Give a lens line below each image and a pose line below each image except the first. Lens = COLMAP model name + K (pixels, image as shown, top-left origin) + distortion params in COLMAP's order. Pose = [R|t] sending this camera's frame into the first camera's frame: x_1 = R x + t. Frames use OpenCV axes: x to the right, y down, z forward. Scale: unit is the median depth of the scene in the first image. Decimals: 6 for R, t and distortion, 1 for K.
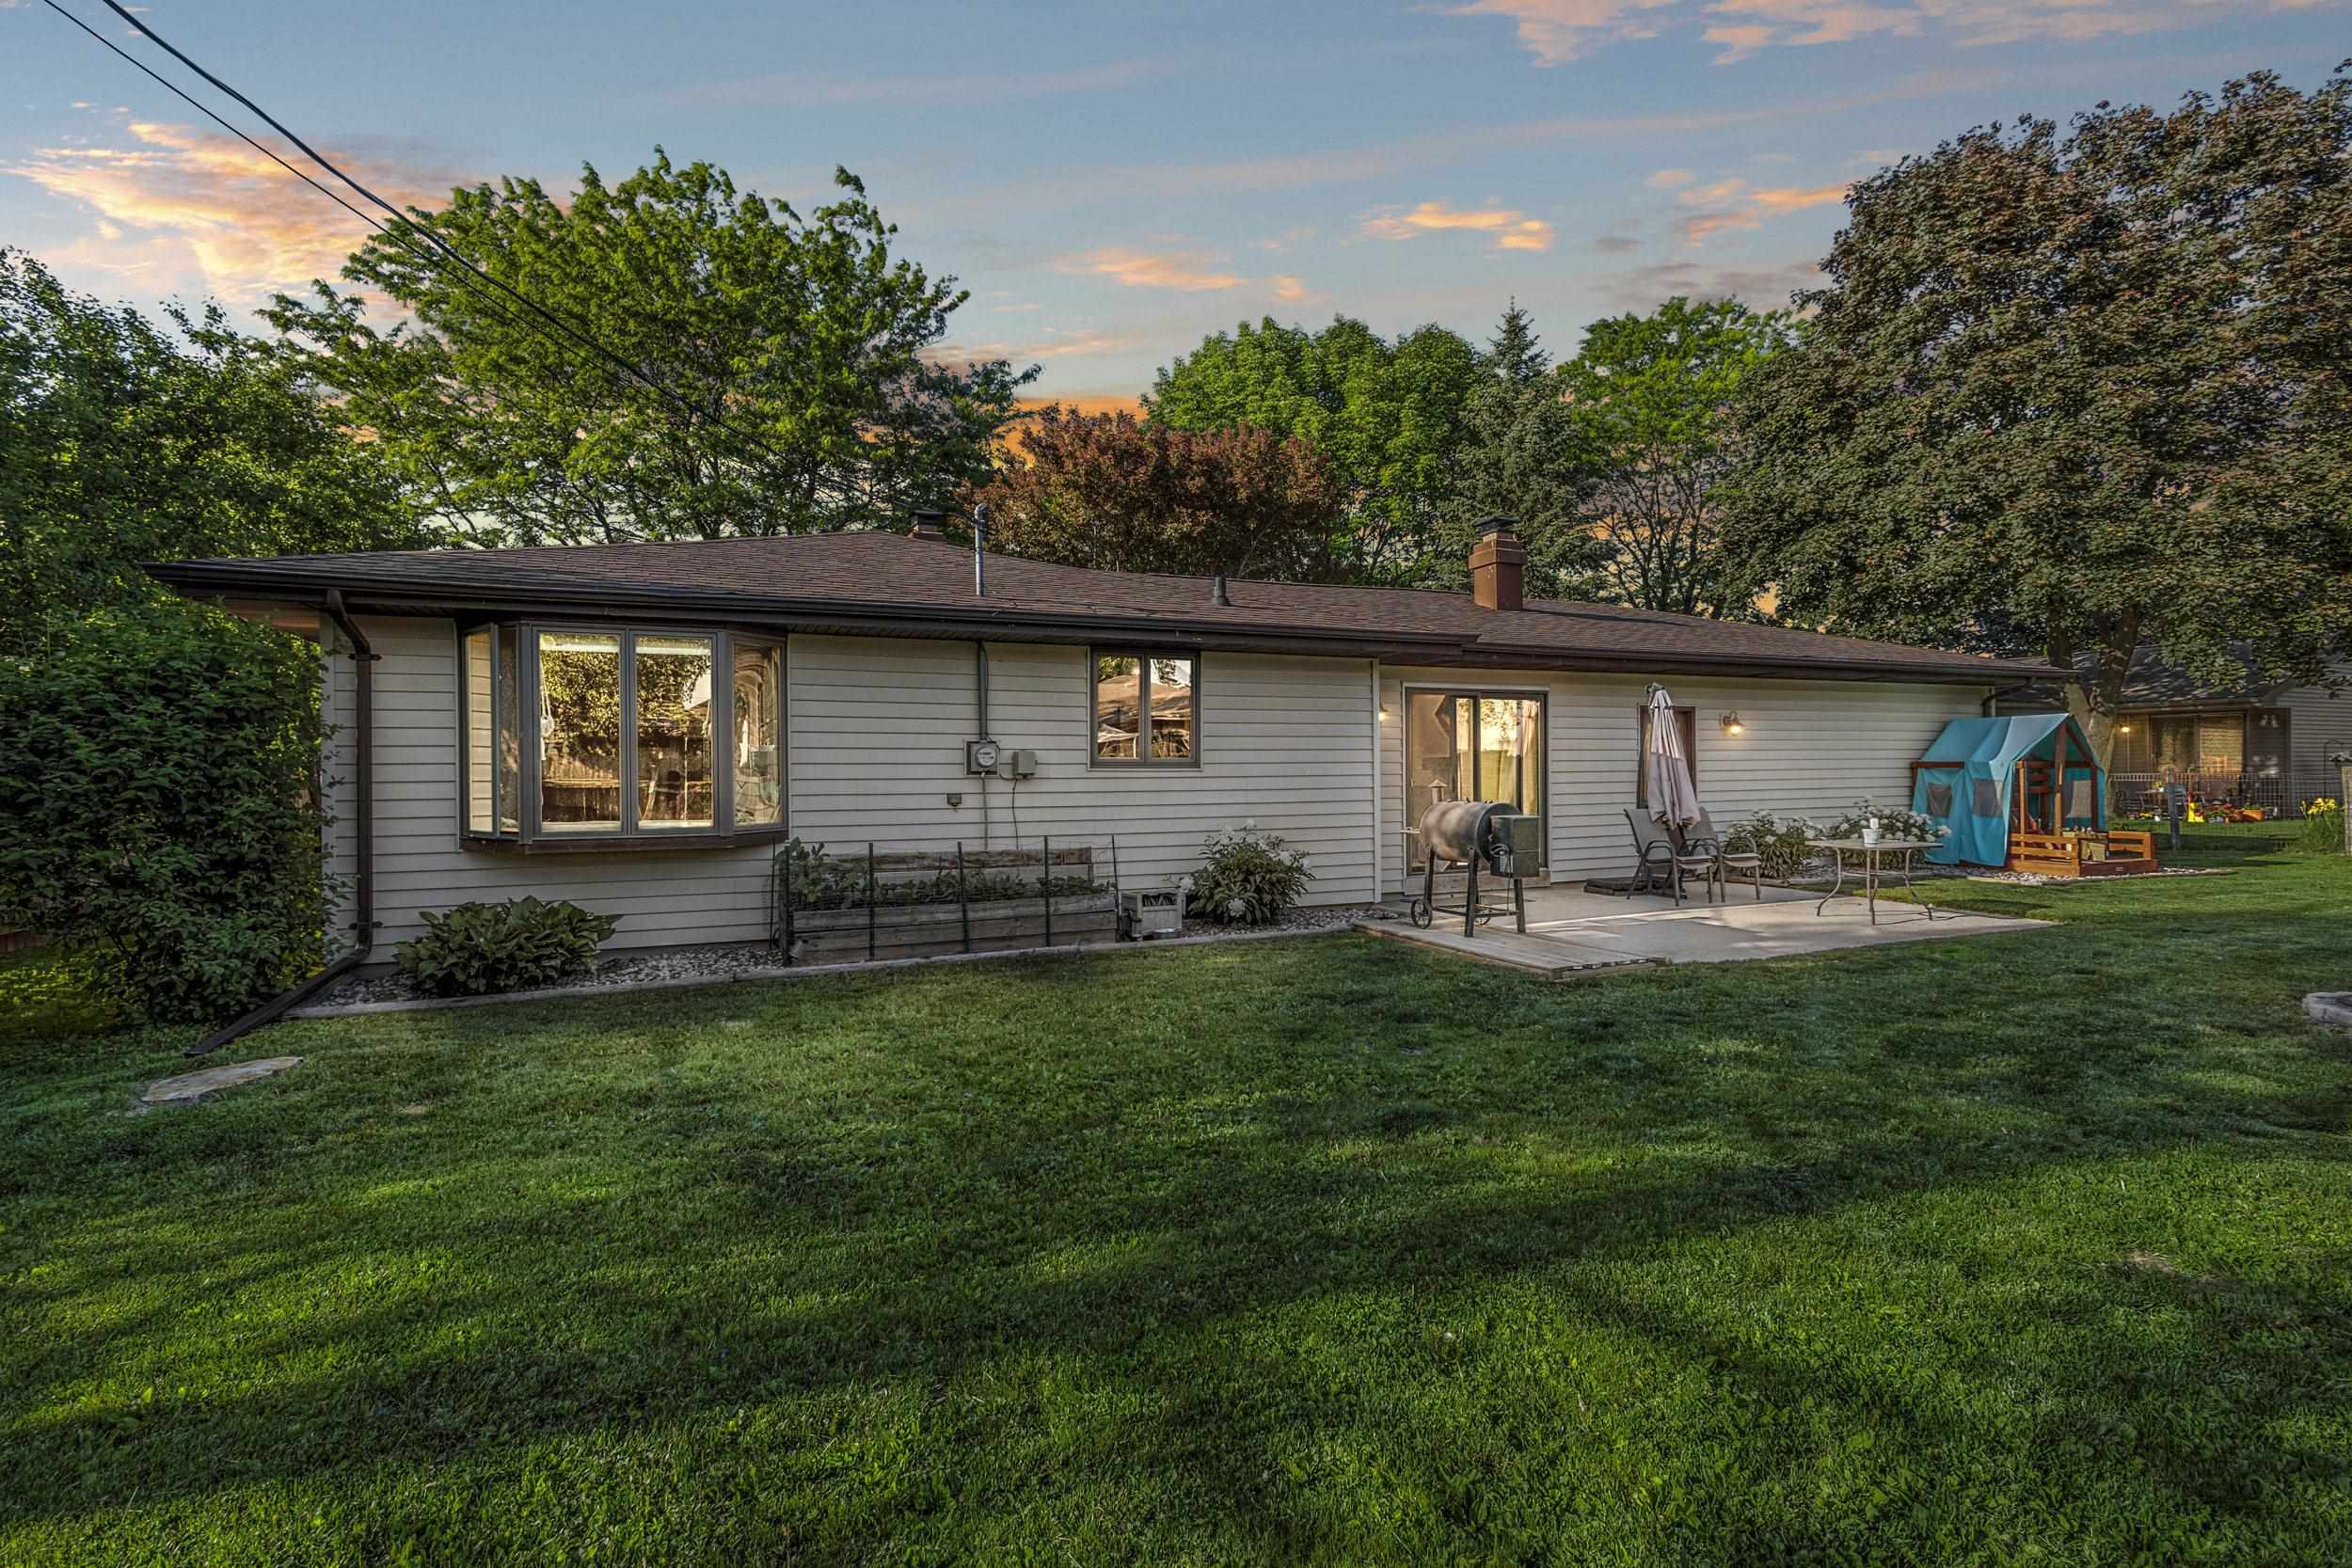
lens RADIAL K [[1084.8, 0, 1192.0], [0, 1084.8, 785.9], [0, 0, 1]] dist [0.015696, 0.000058]
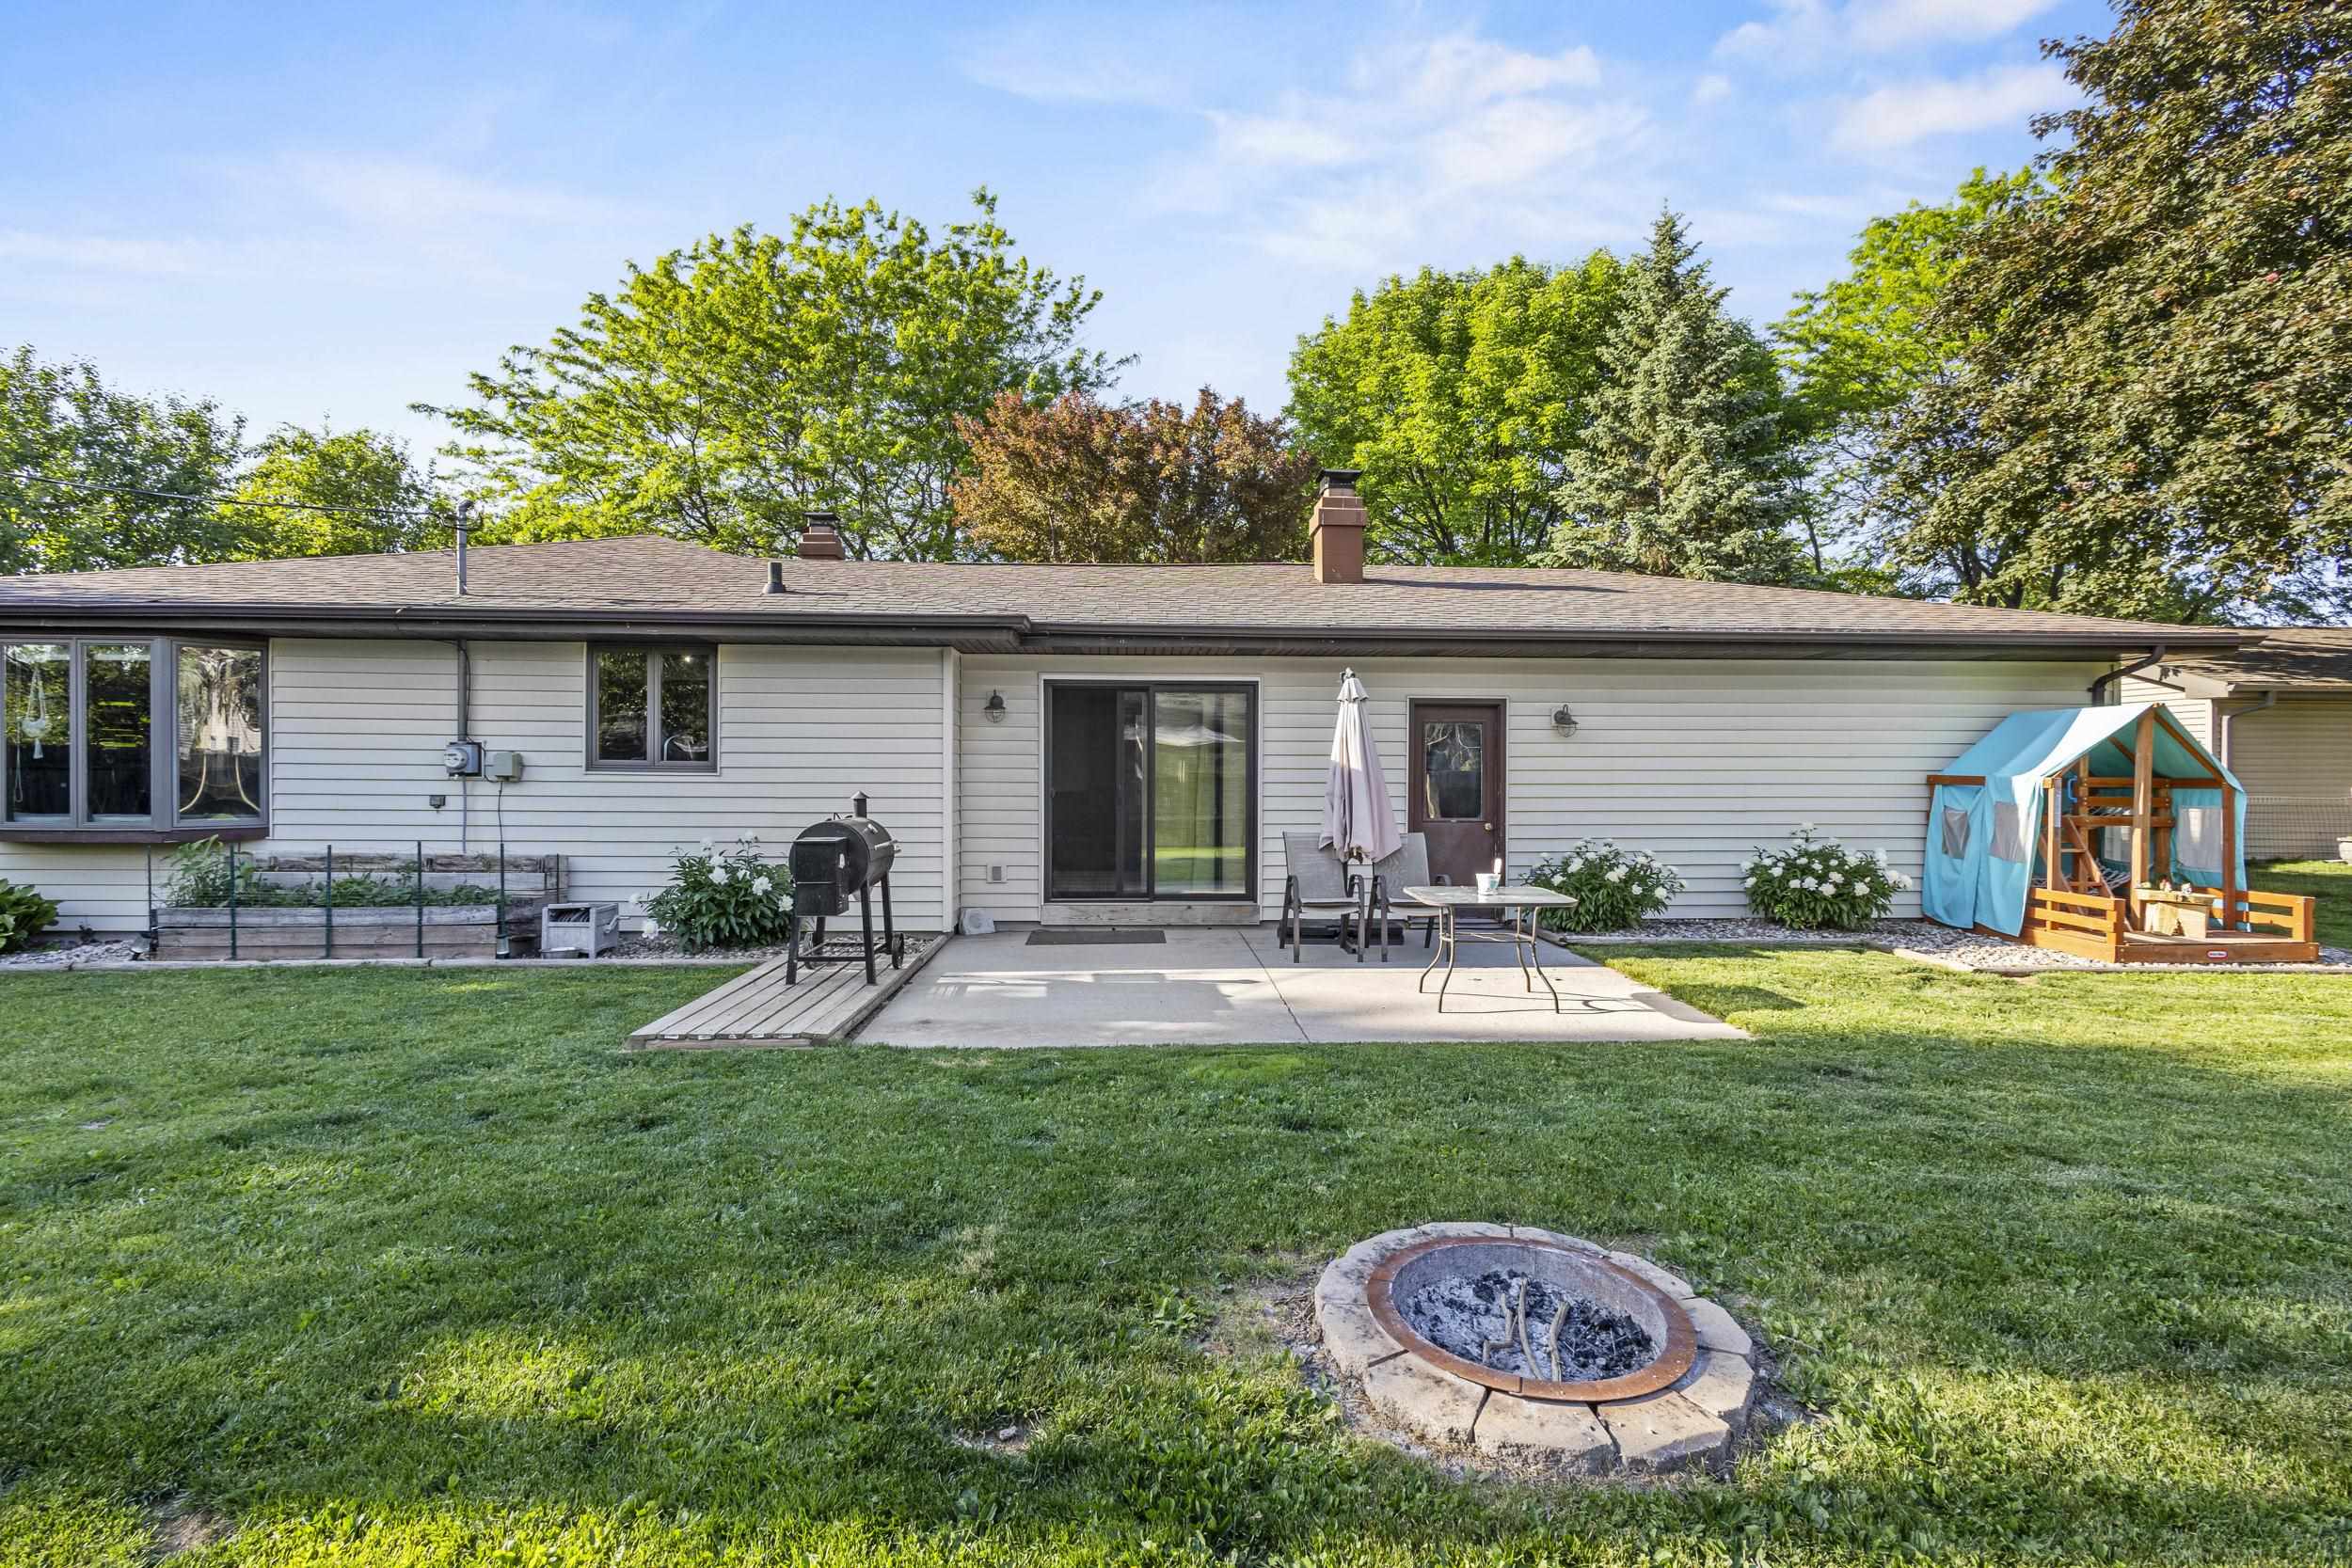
lens RADIAL K [[1084.8, 0, 1192.0], [0, 1084.8, 785.9], [0, 0, 1]] dist [0.015696, 0.000058]
pose [[0.933775, 0.017430, -0.357437, 0.681654], [-0.016893, 0.999847, 0.004624, -0.015421], [0.357463, 0.001721, 0.933926, 0.277911]]
